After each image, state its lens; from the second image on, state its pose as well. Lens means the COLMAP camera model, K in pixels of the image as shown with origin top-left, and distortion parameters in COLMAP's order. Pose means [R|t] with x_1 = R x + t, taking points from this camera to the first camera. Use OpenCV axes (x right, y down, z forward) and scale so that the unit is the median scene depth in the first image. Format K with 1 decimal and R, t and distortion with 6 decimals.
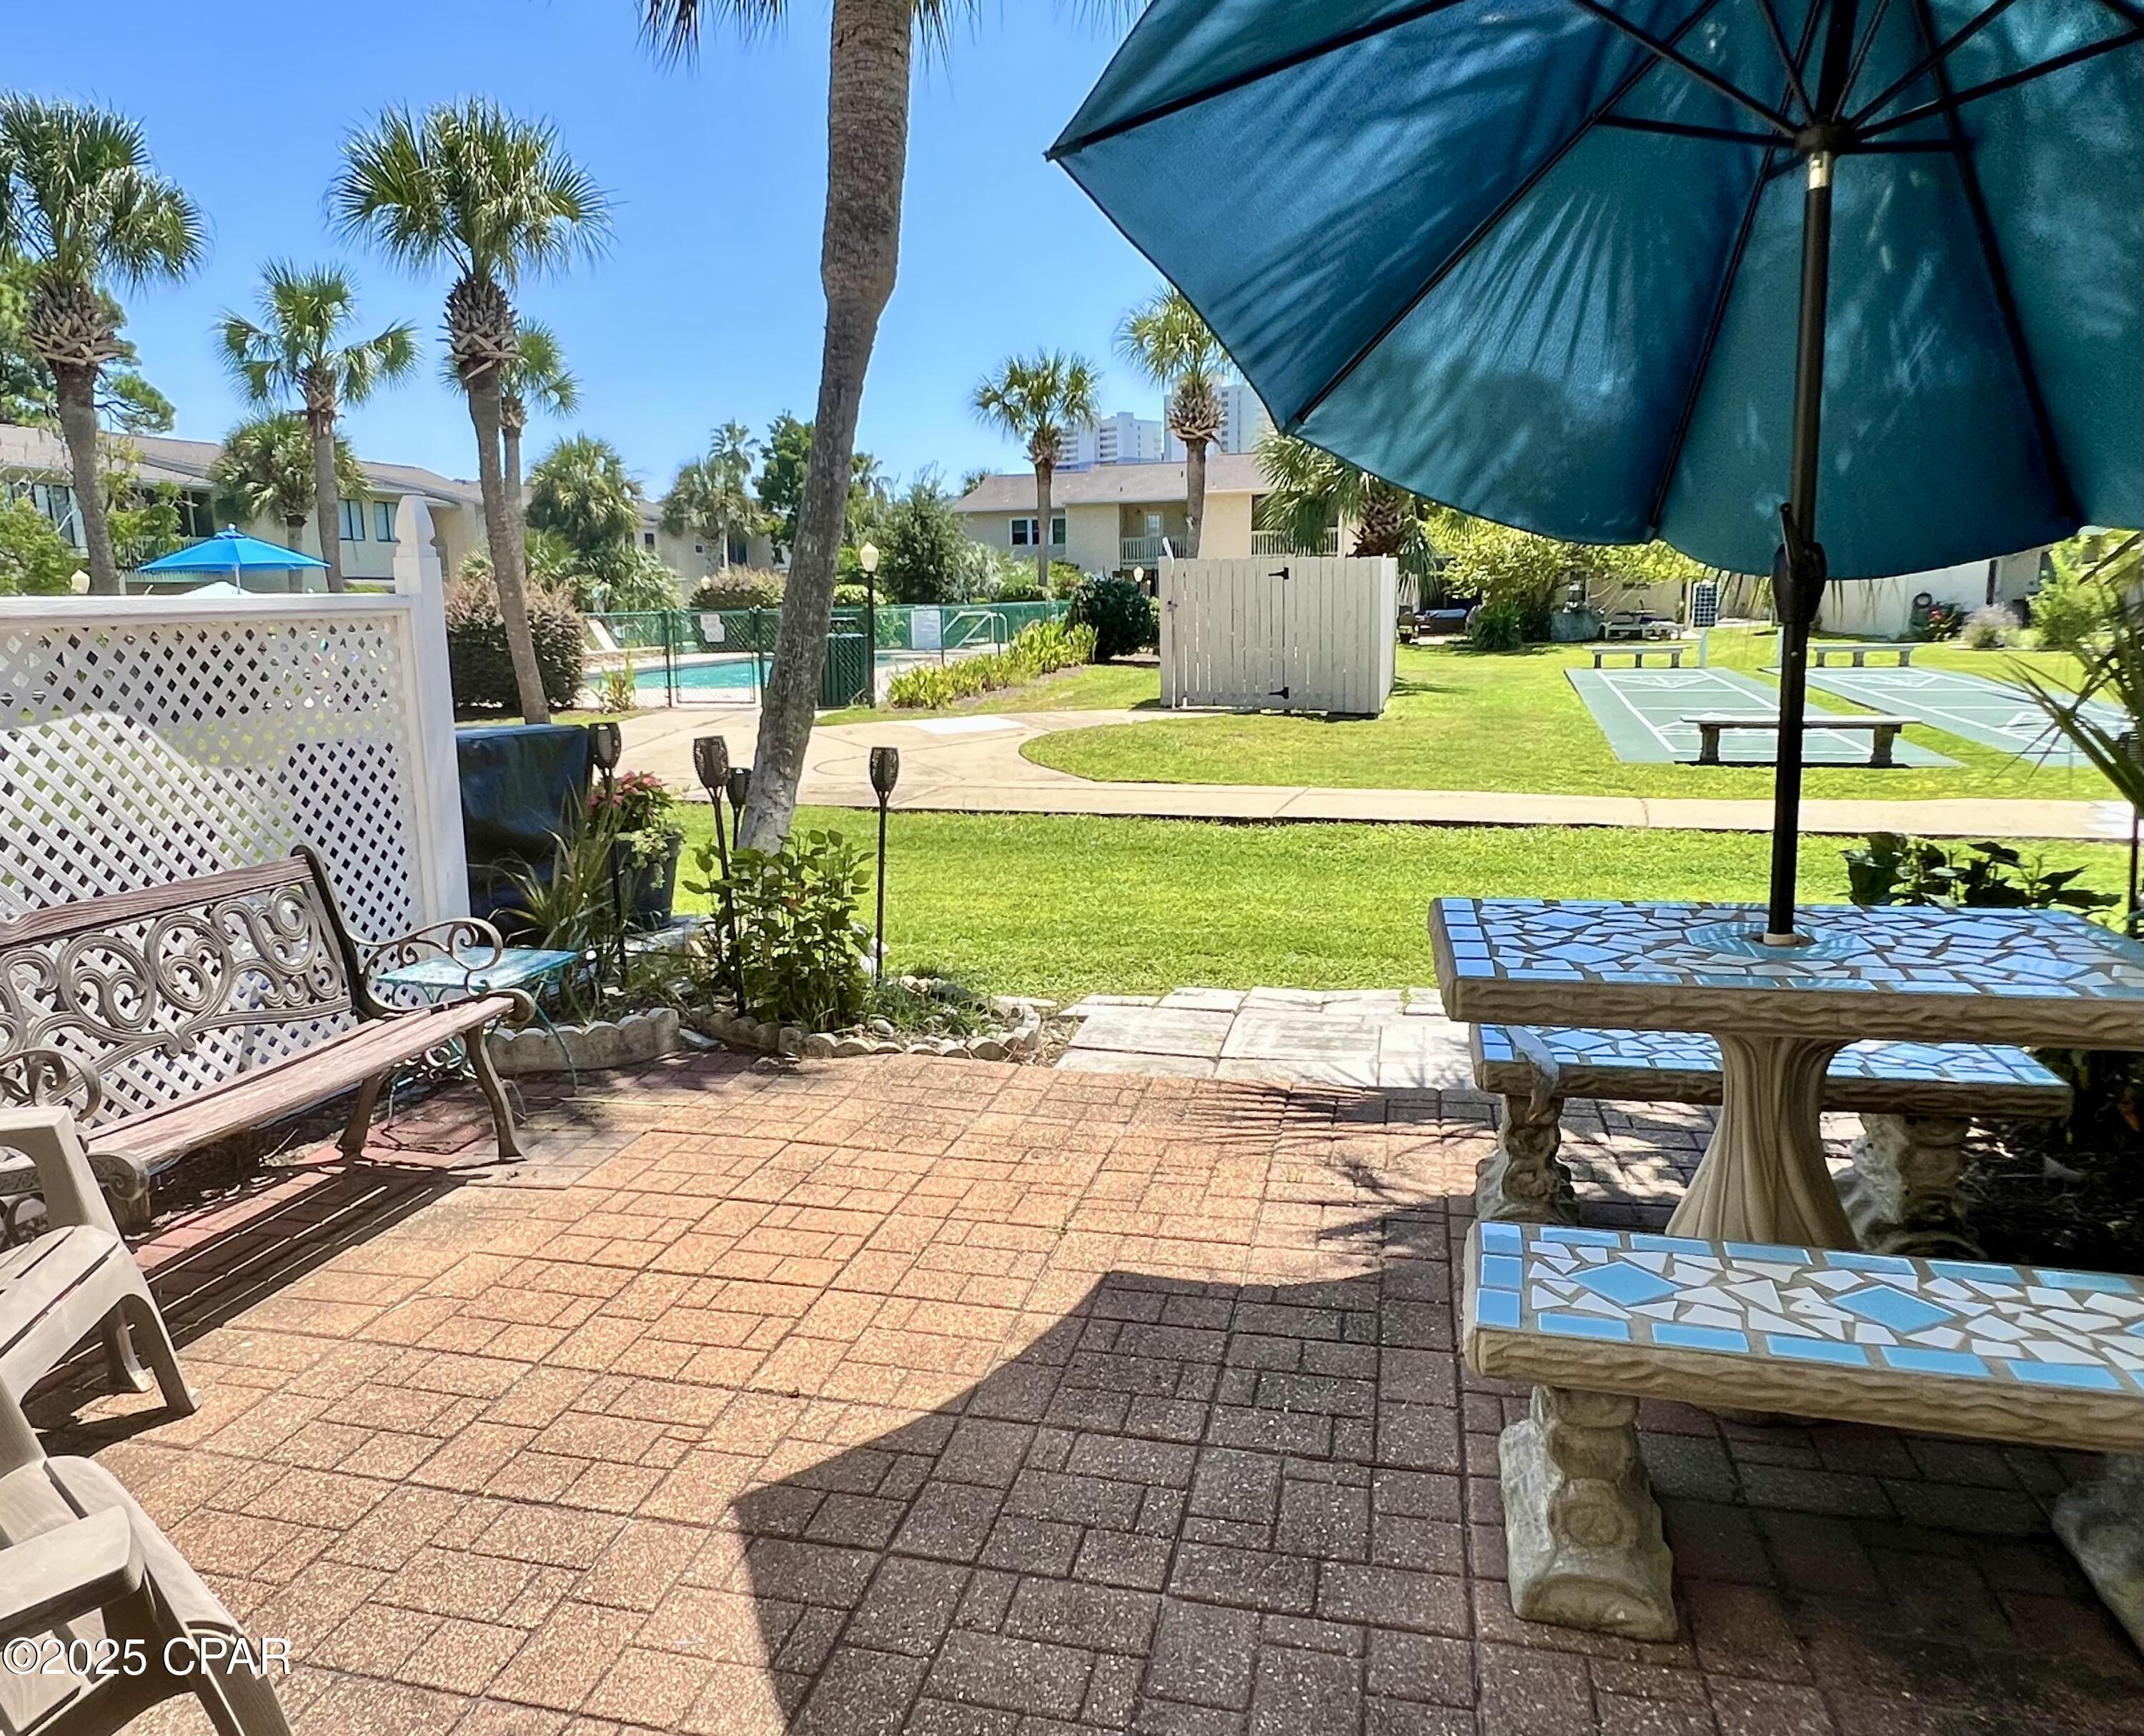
lens RADIAL K [[1542.8, 0, 982.0], [0, 1542.8, 891.9], [0, 0, 1]] dist [0.003175, -0.011312]
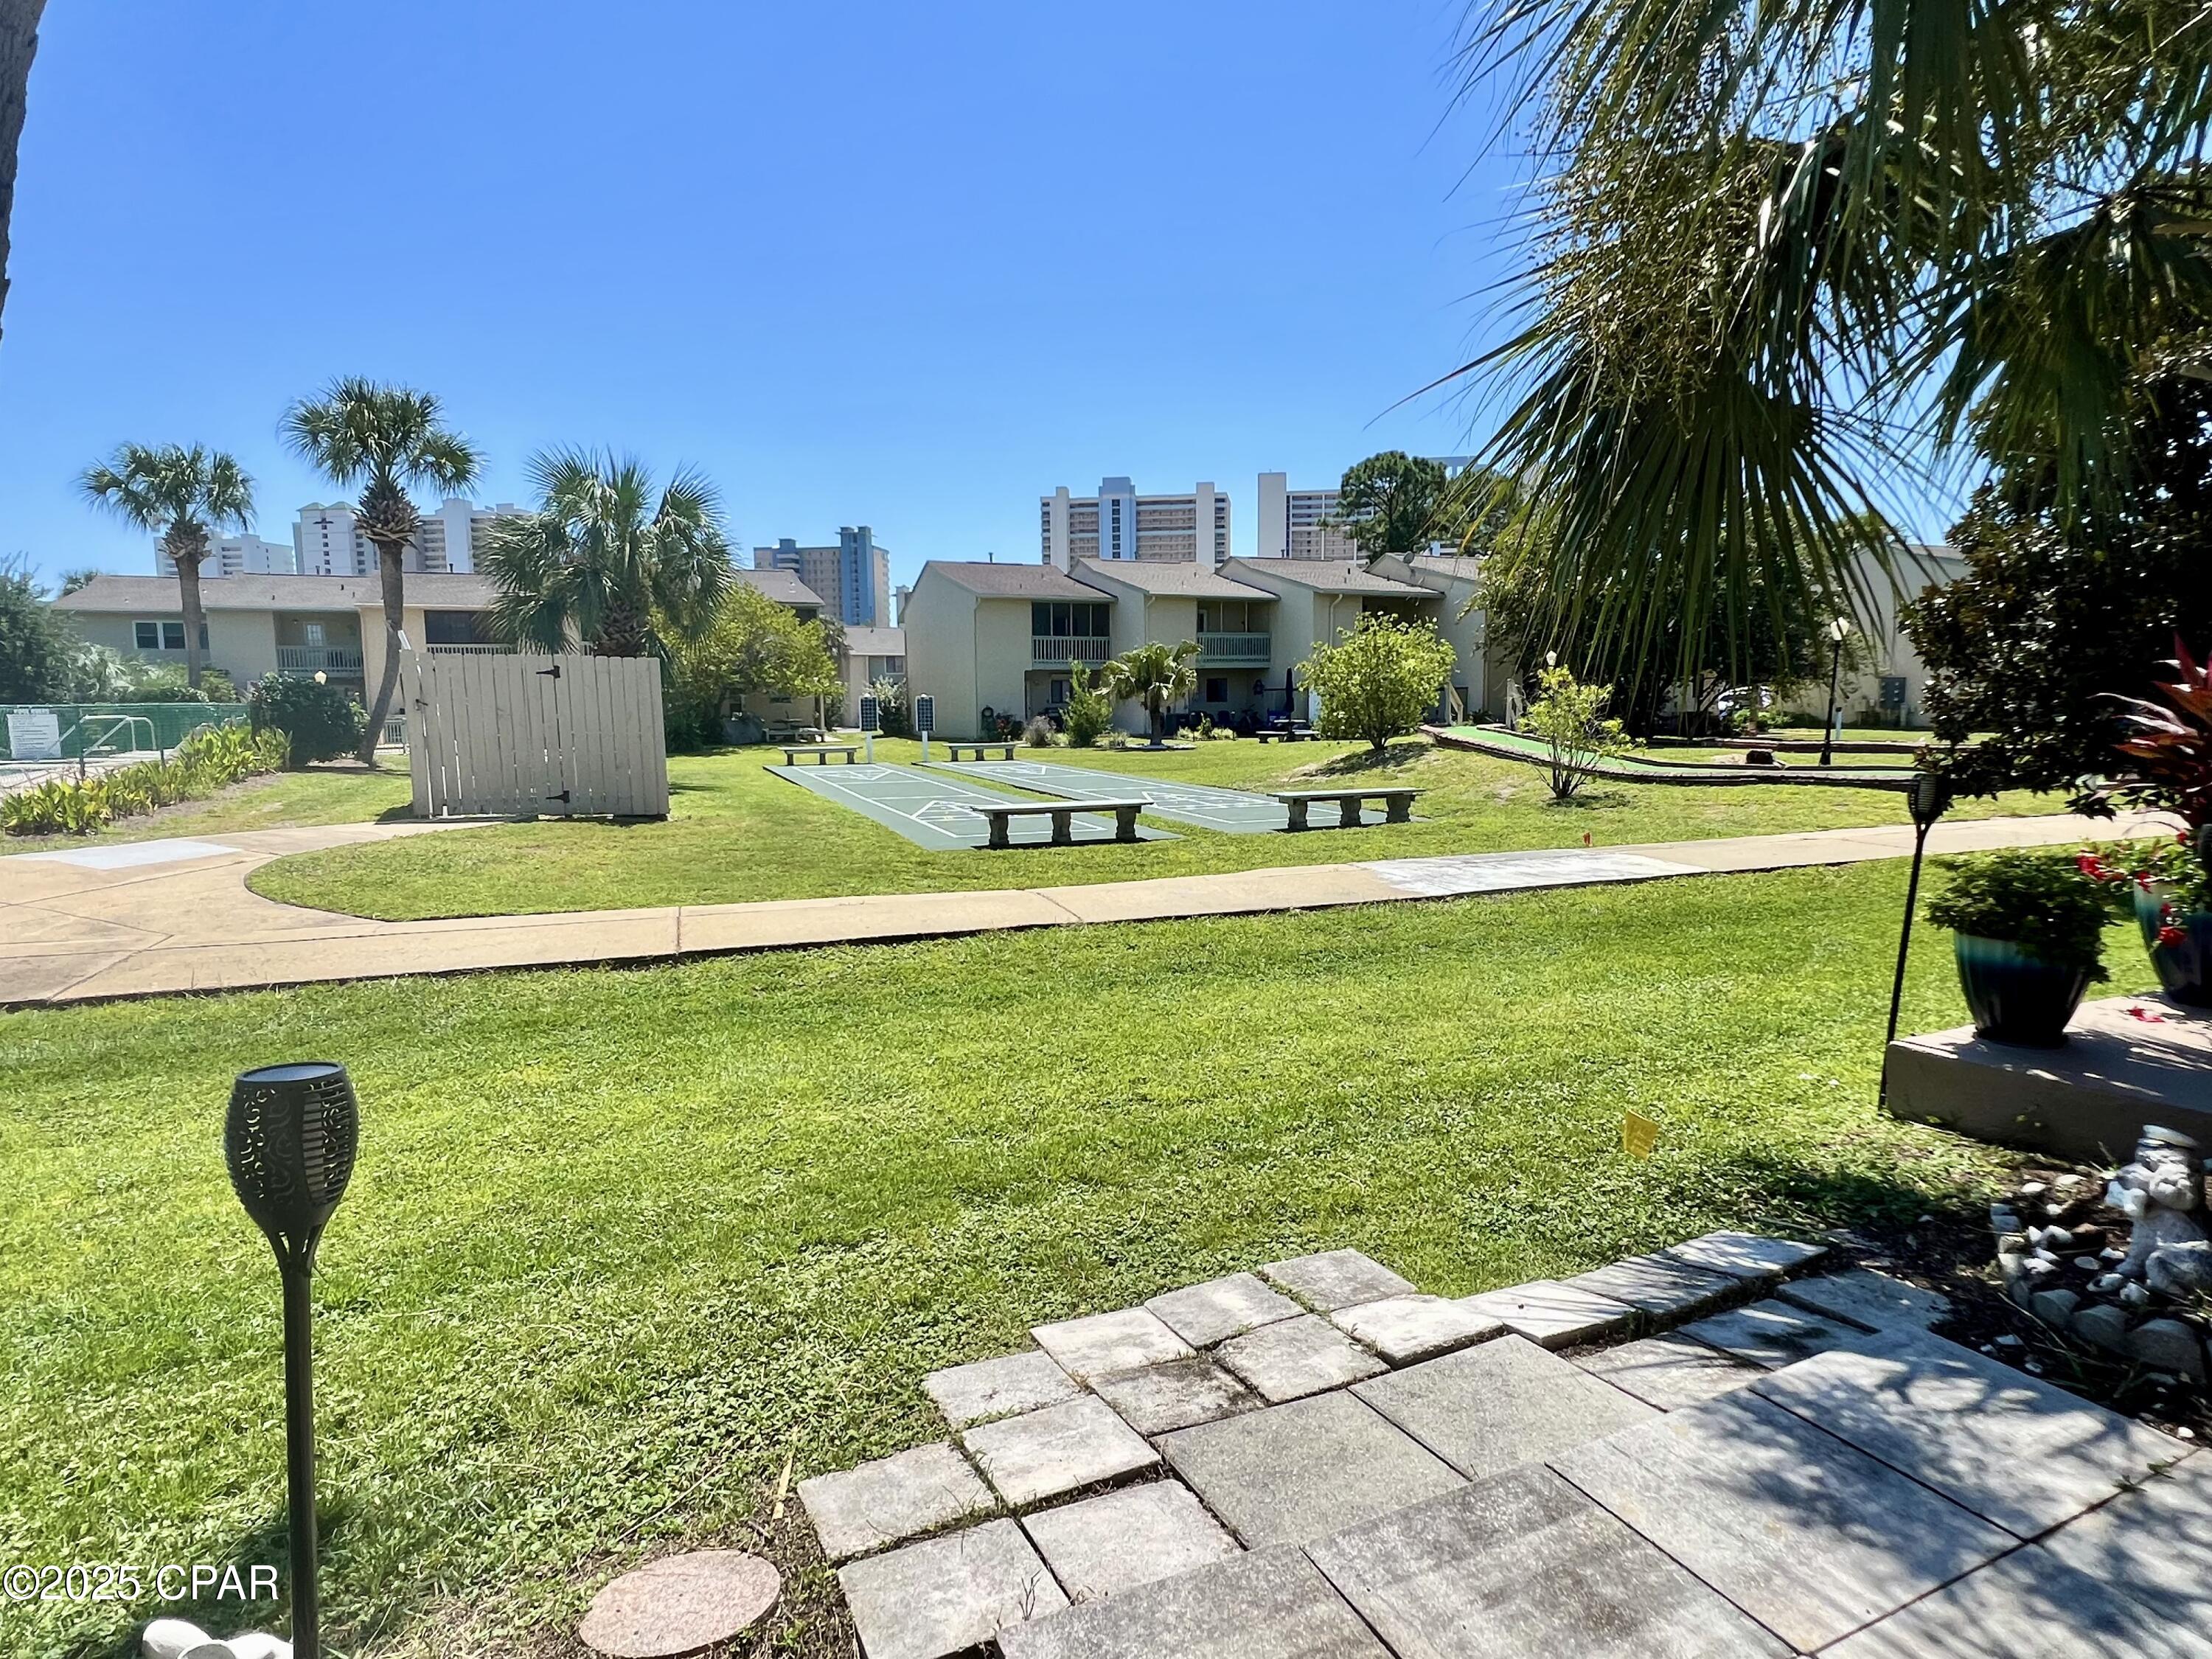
lens RADIAL K [[1221.5, 0, 1121.2], [0, 1221.5, 845.7], [0, 0, 1]] dist [-0.001535, -0.003298]
pose [[0.764016, -0.061290, 0.642279, -0.026774], [0.111896, 0.992980, -0.038349, -0.033568], [-0.635420, 0.101168, 0.765511, 0.220051]]
